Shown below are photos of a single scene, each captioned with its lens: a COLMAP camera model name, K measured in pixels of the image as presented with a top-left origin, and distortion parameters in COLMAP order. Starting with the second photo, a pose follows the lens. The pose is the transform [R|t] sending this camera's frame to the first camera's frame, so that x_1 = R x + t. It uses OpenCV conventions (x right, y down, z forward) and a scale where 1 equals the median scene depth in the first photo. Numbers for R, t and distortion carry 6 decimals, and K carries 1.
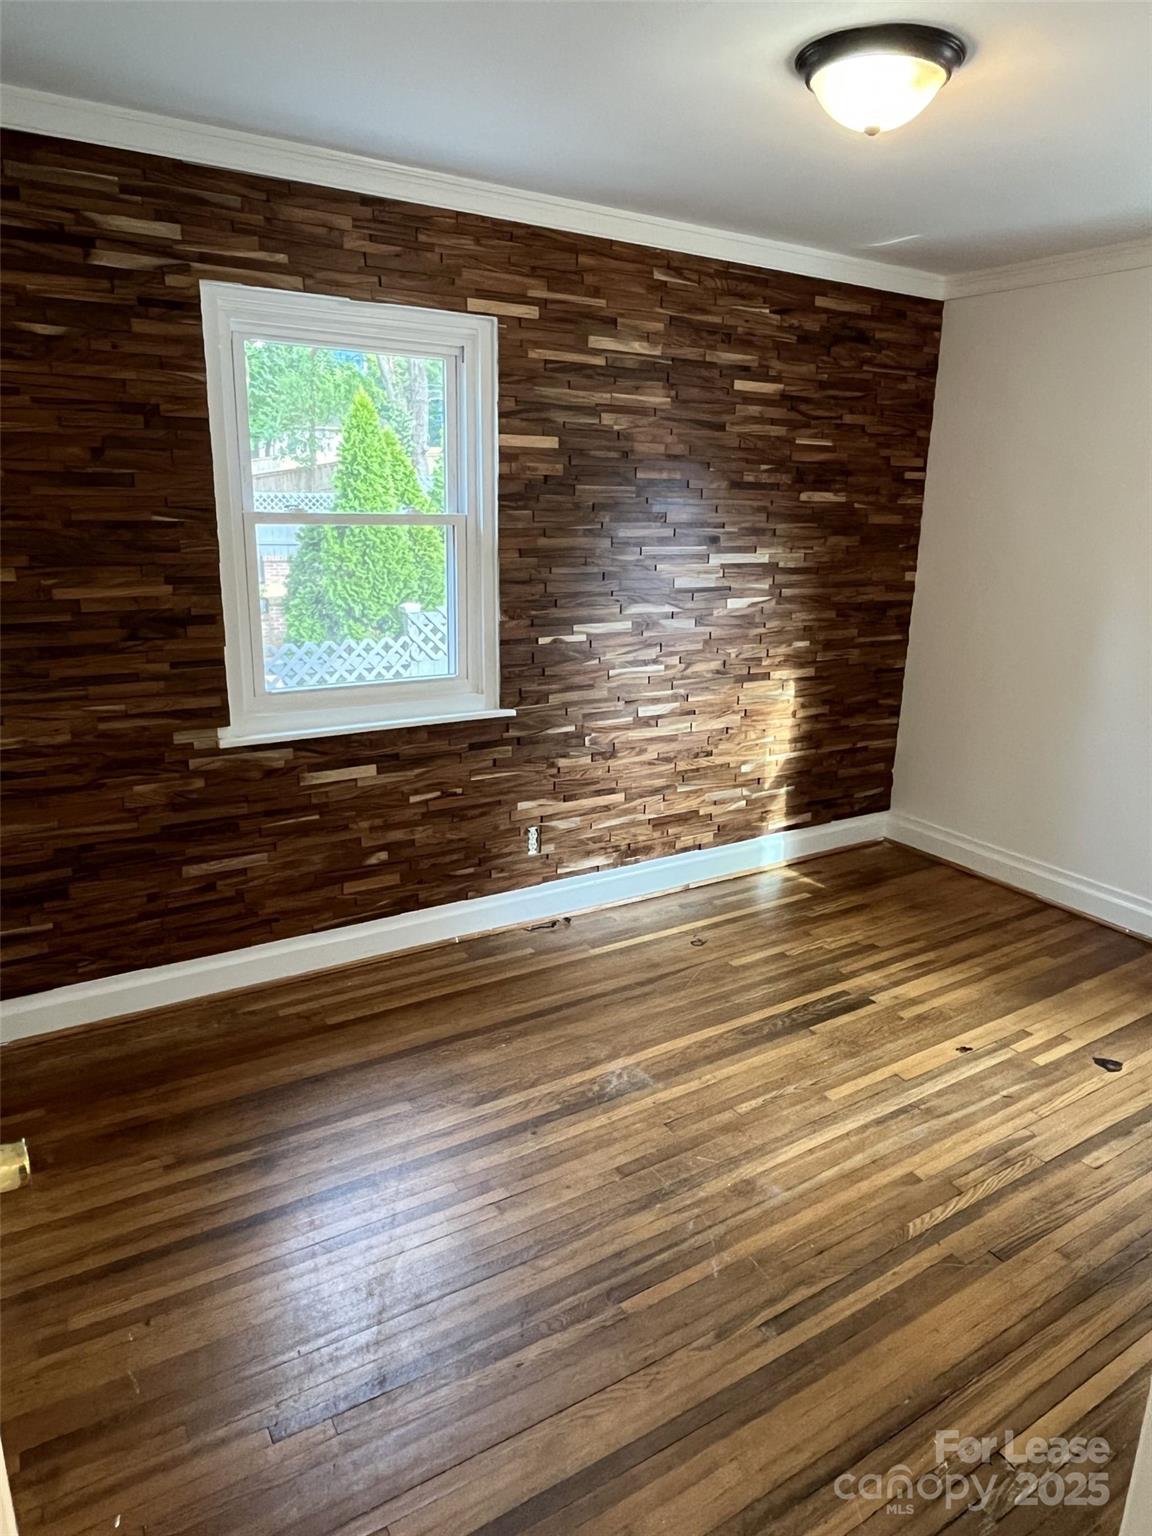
lens RADIAL K [[988.1, 0, 584.2], [0, 988.1, 767.3], [0, 0, 1]] dist [-0.004652, -0.000404]
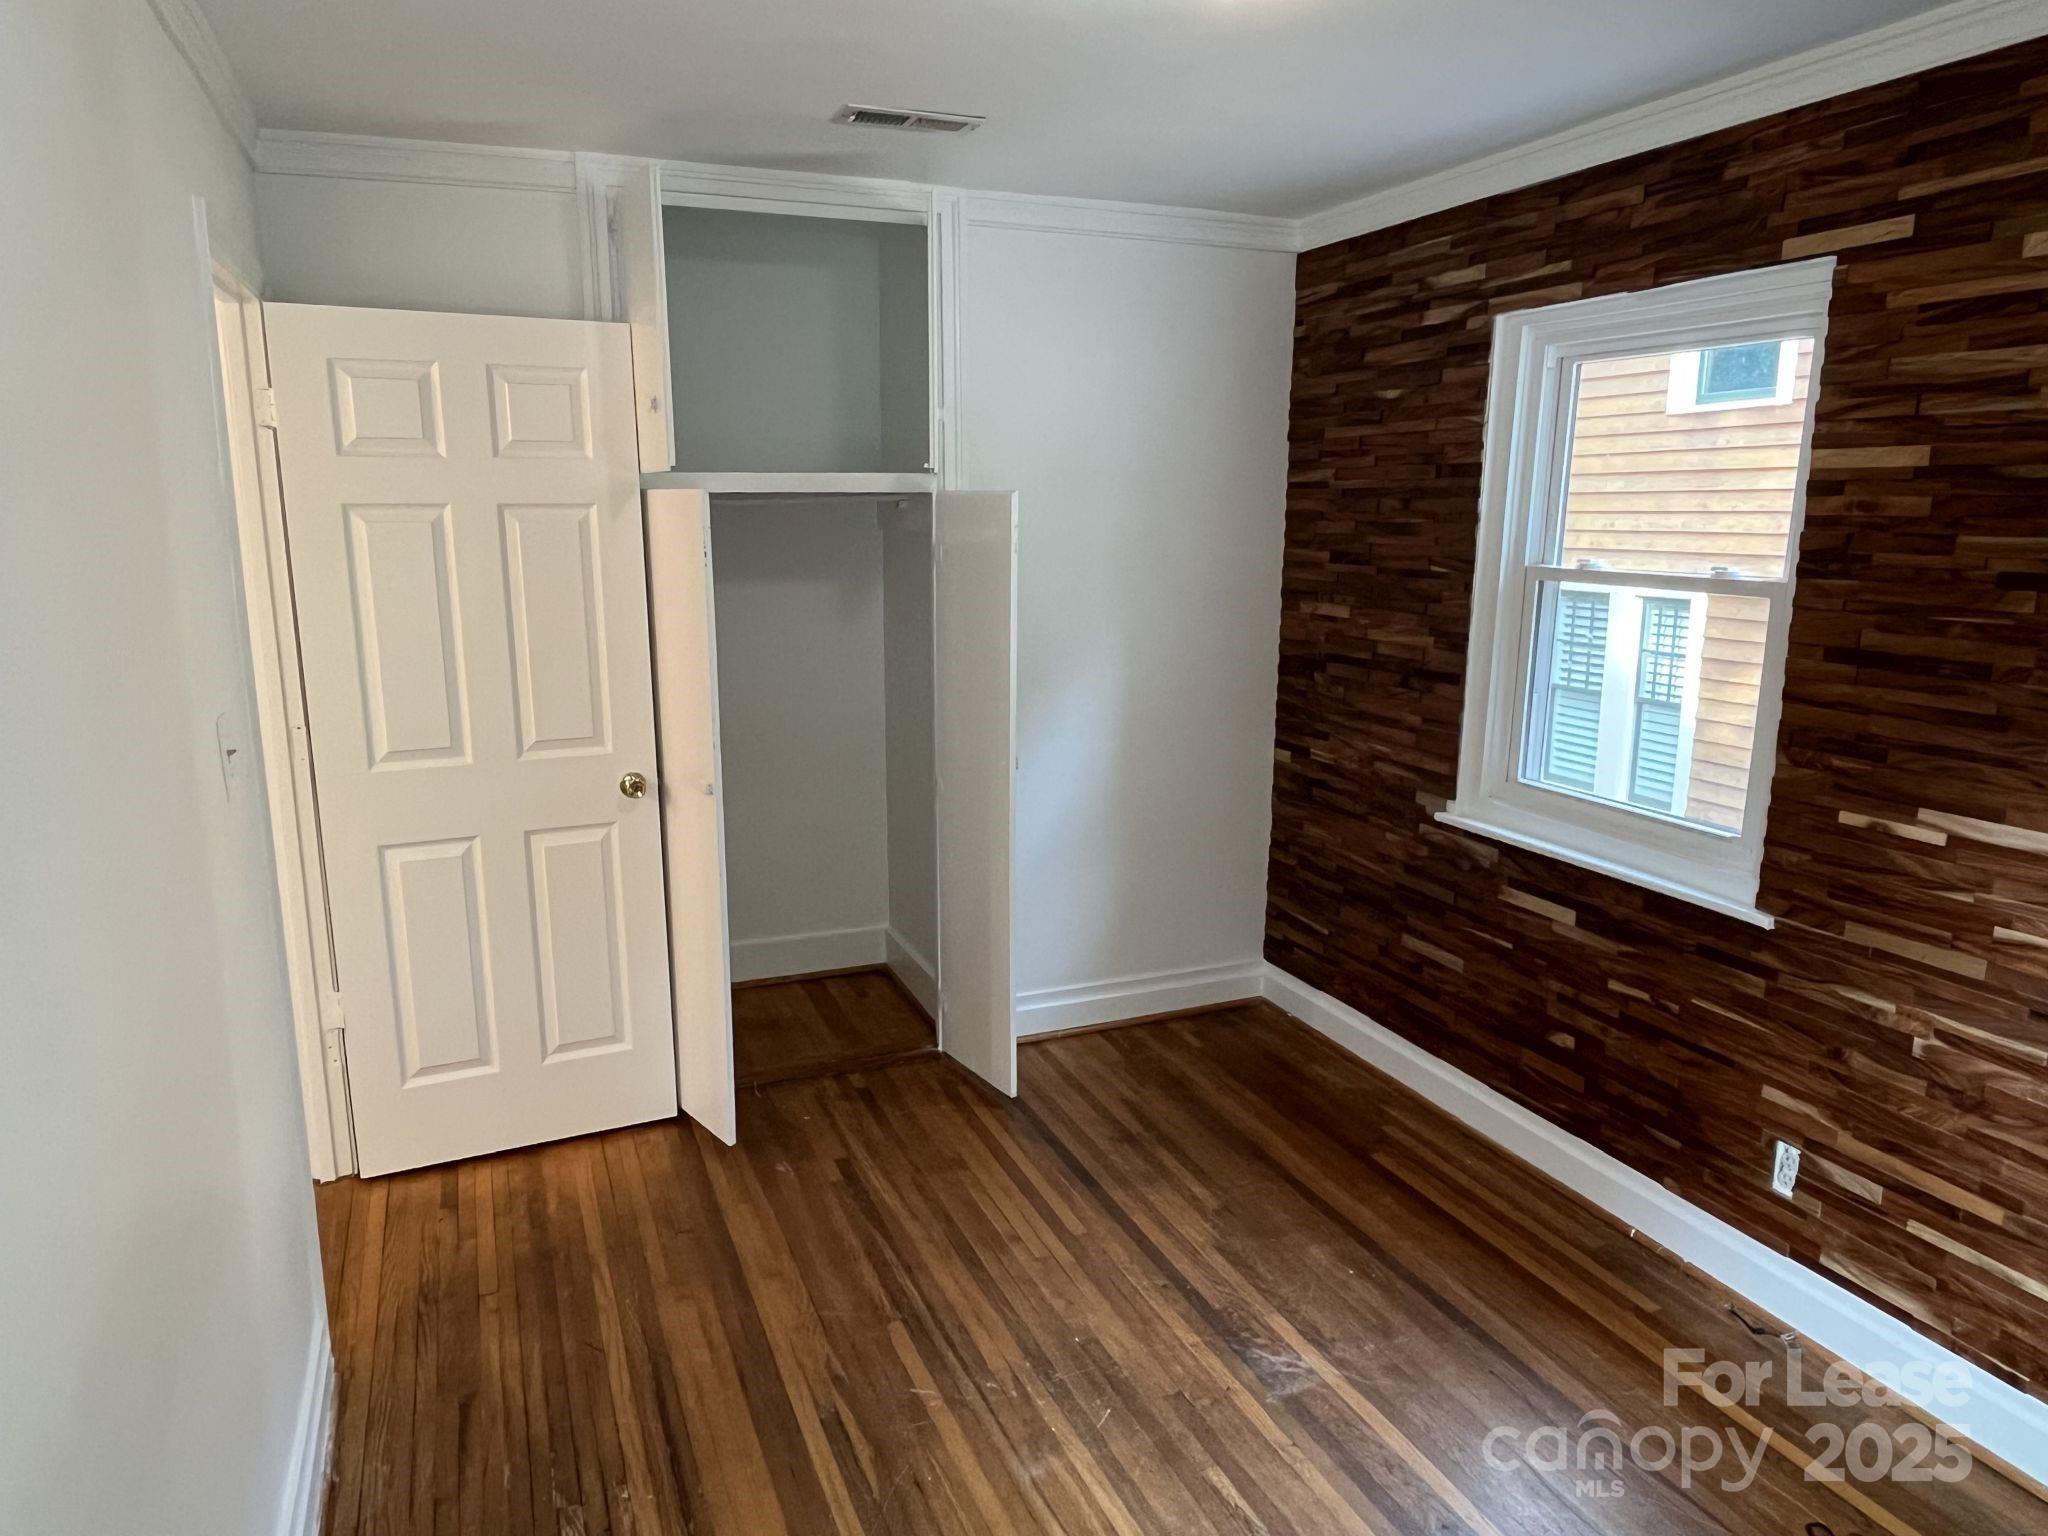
lens RADIAL K [[1317.4, 0, 1036.2], [0, 1317.4, 782.1], [0, 0, 1]] dist [-0.004652, -0.000404]
pose [[-0.158931, 0.181916, -0.970385, 0.843128], [-0.272807, 0.936519, 0.220248, -0.215202], [0.948851, 0.299732, -0.099214, 0.756366]]
